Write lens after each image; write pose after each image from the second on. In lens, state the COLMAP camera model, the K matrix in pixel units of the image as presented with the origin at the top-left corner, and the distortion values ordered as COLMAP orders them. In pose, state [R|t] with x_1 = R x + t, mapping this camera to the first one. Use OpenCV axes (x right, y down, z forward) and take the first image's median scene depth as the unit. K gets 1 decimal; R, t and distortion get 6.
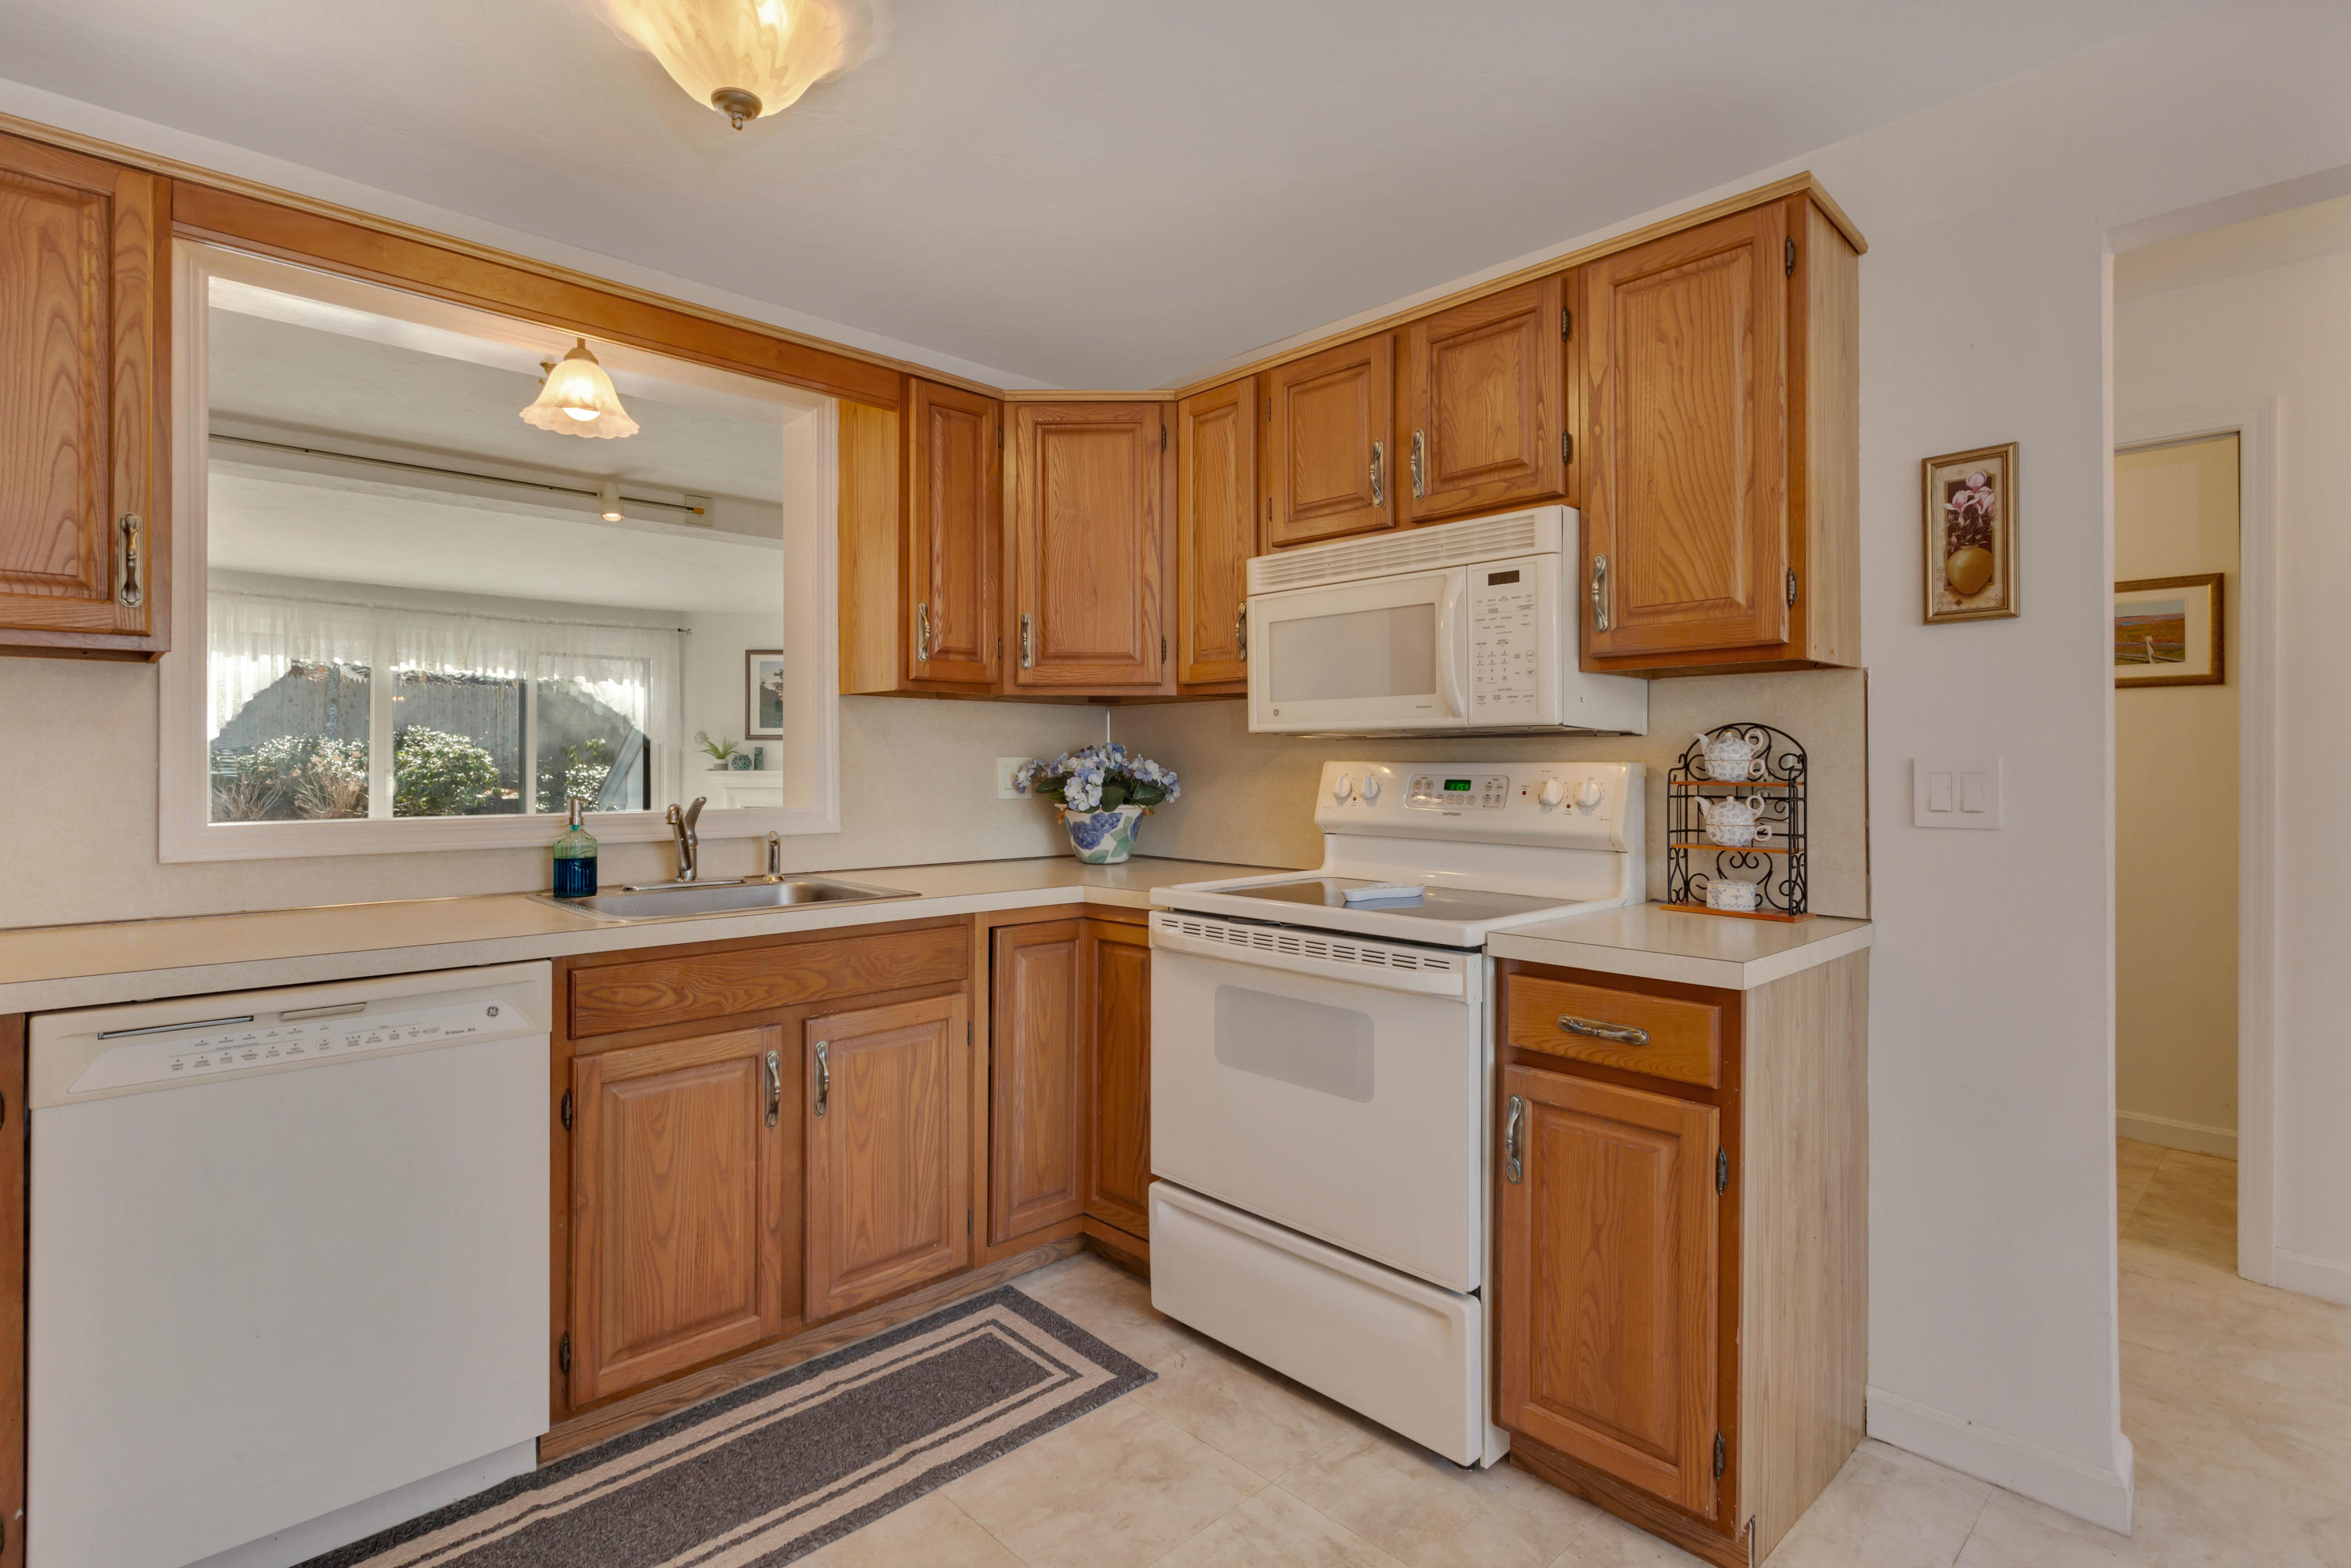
lens RADIAL K [[1144.4, 0, 1175.5], [0, 1144.4, 784.0], [0, 0, 1]] dist [0.000828, 0.000140]
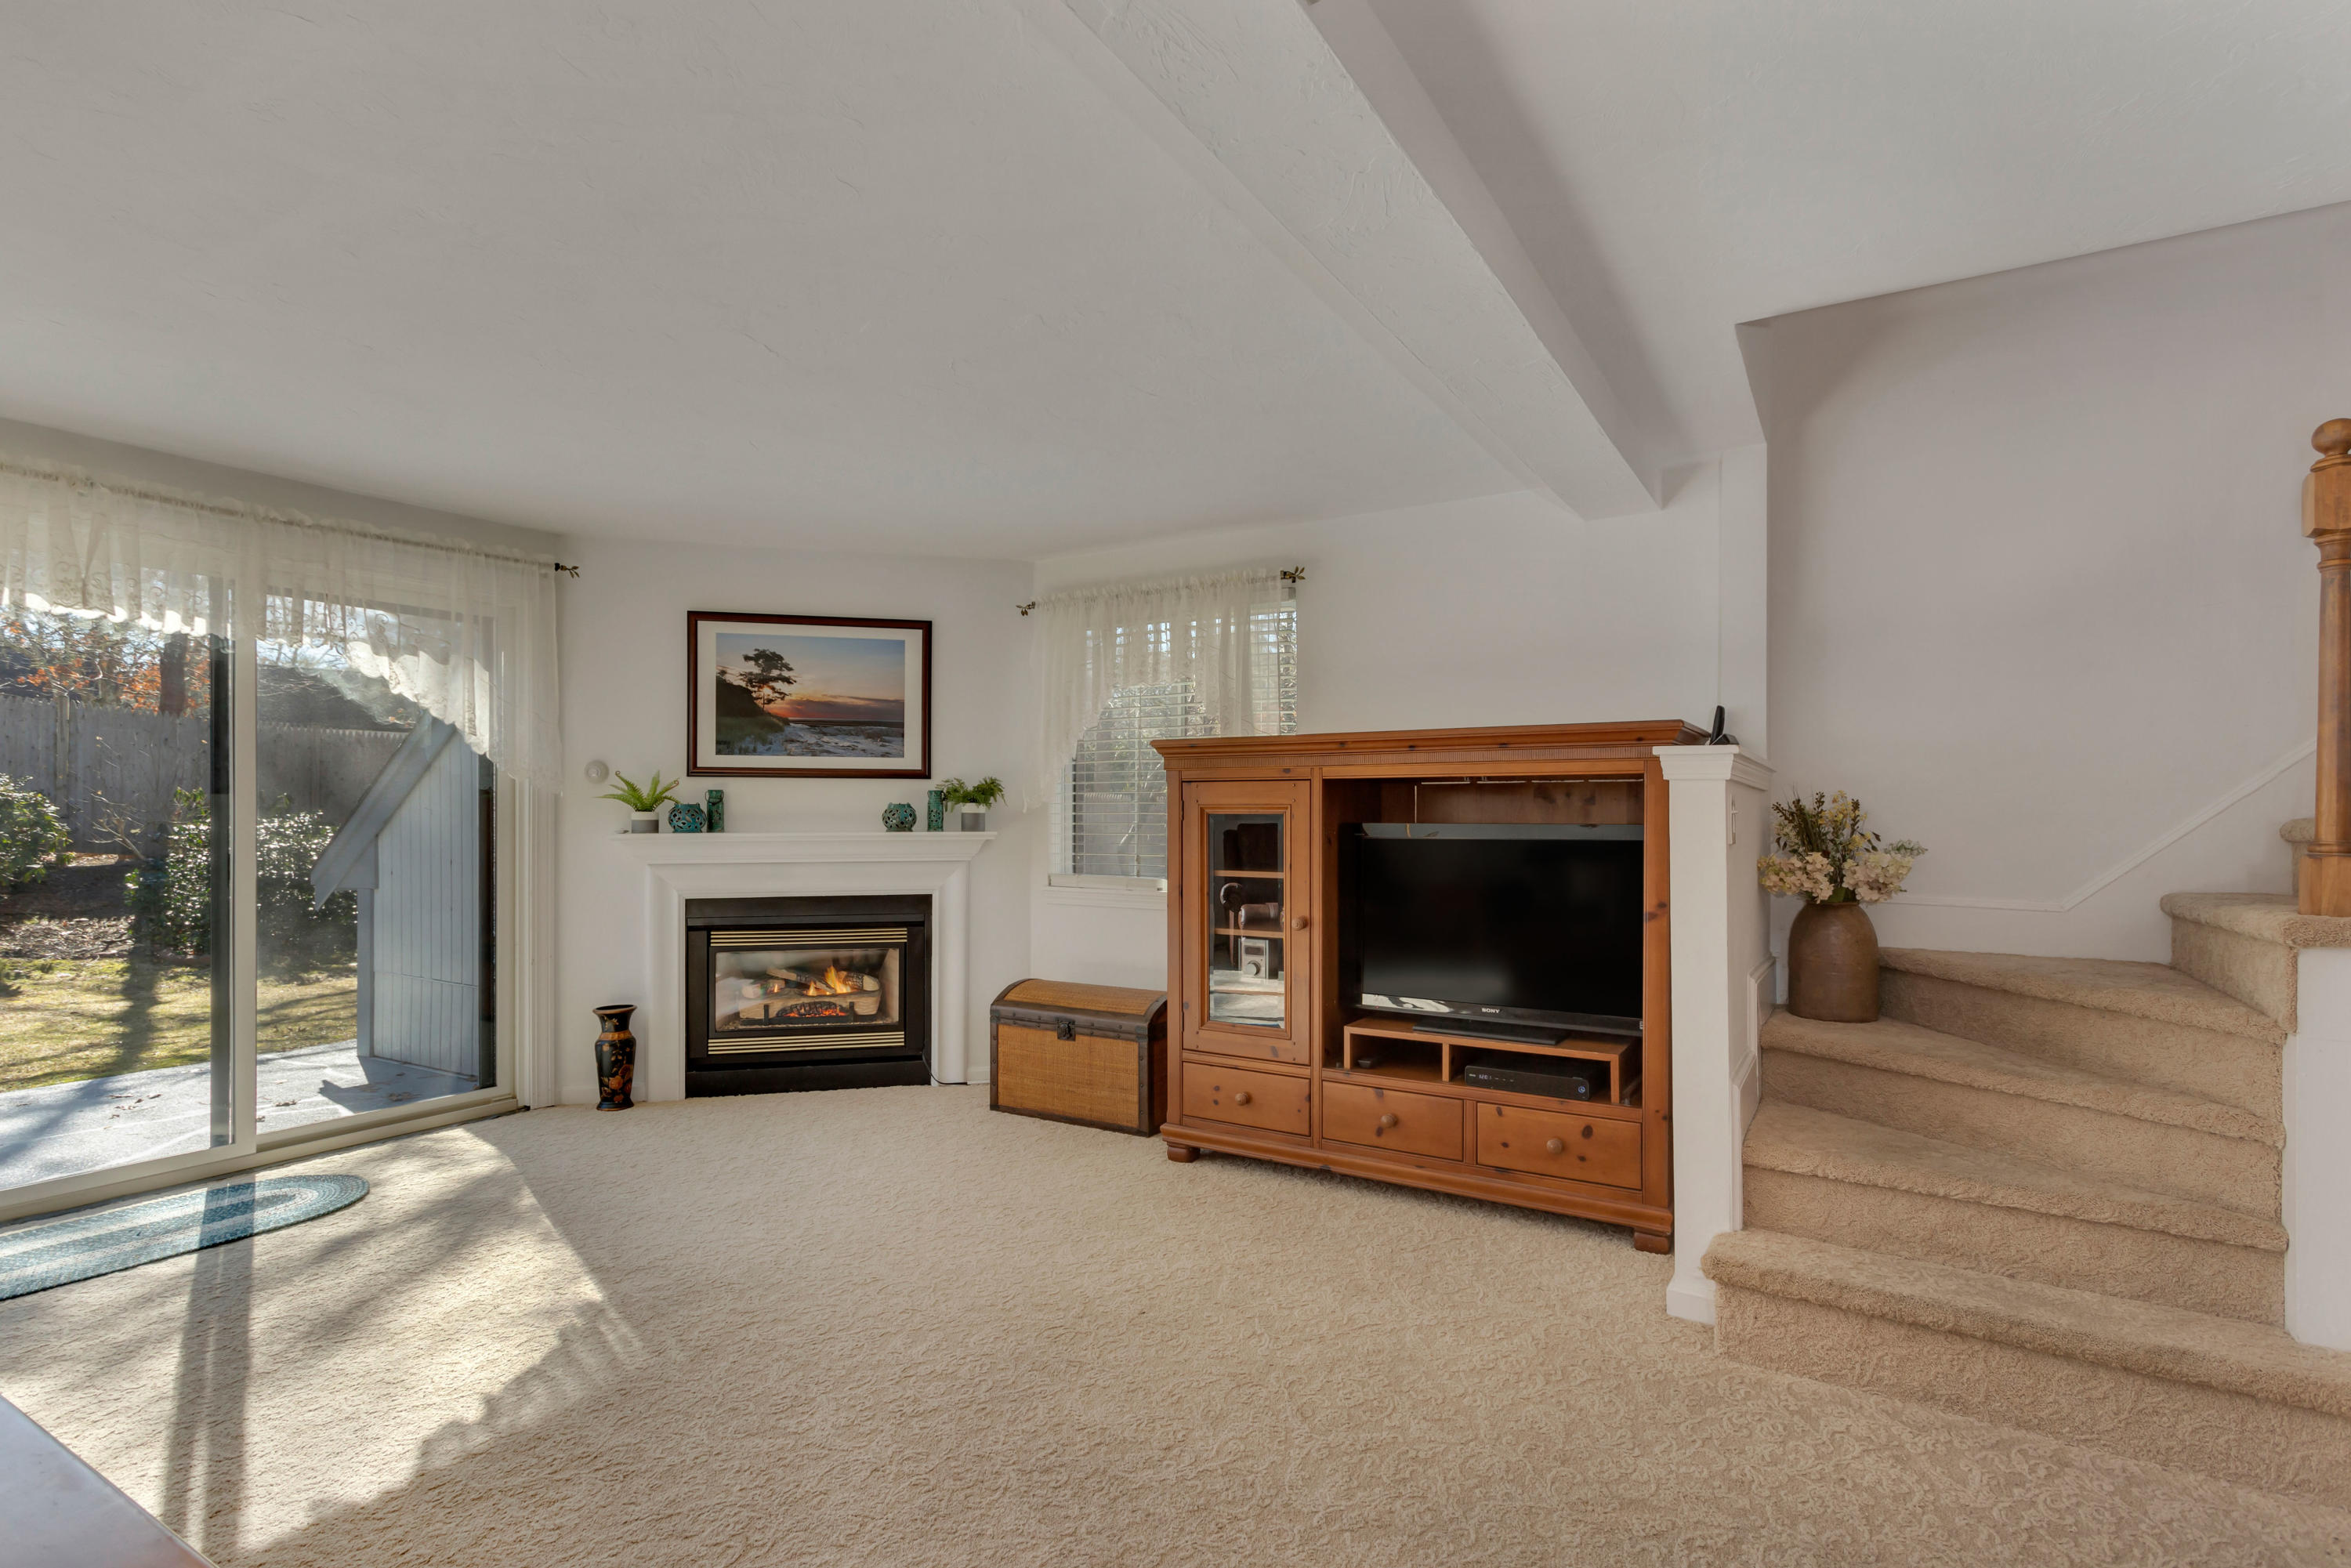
lens RADIAL K [[1135.5, 0, 1177.9], [0, 1135.5, 813.5], [0, 0, 1]] dist [0.000410, 0.000077]
pose [[0.966026, -0.000464, 0.258444, -0.291147], [0.004841, 0.999855, -0.016300, -0.011199], [-0.258399, 0.016997, 0.965889, 0.421135]]
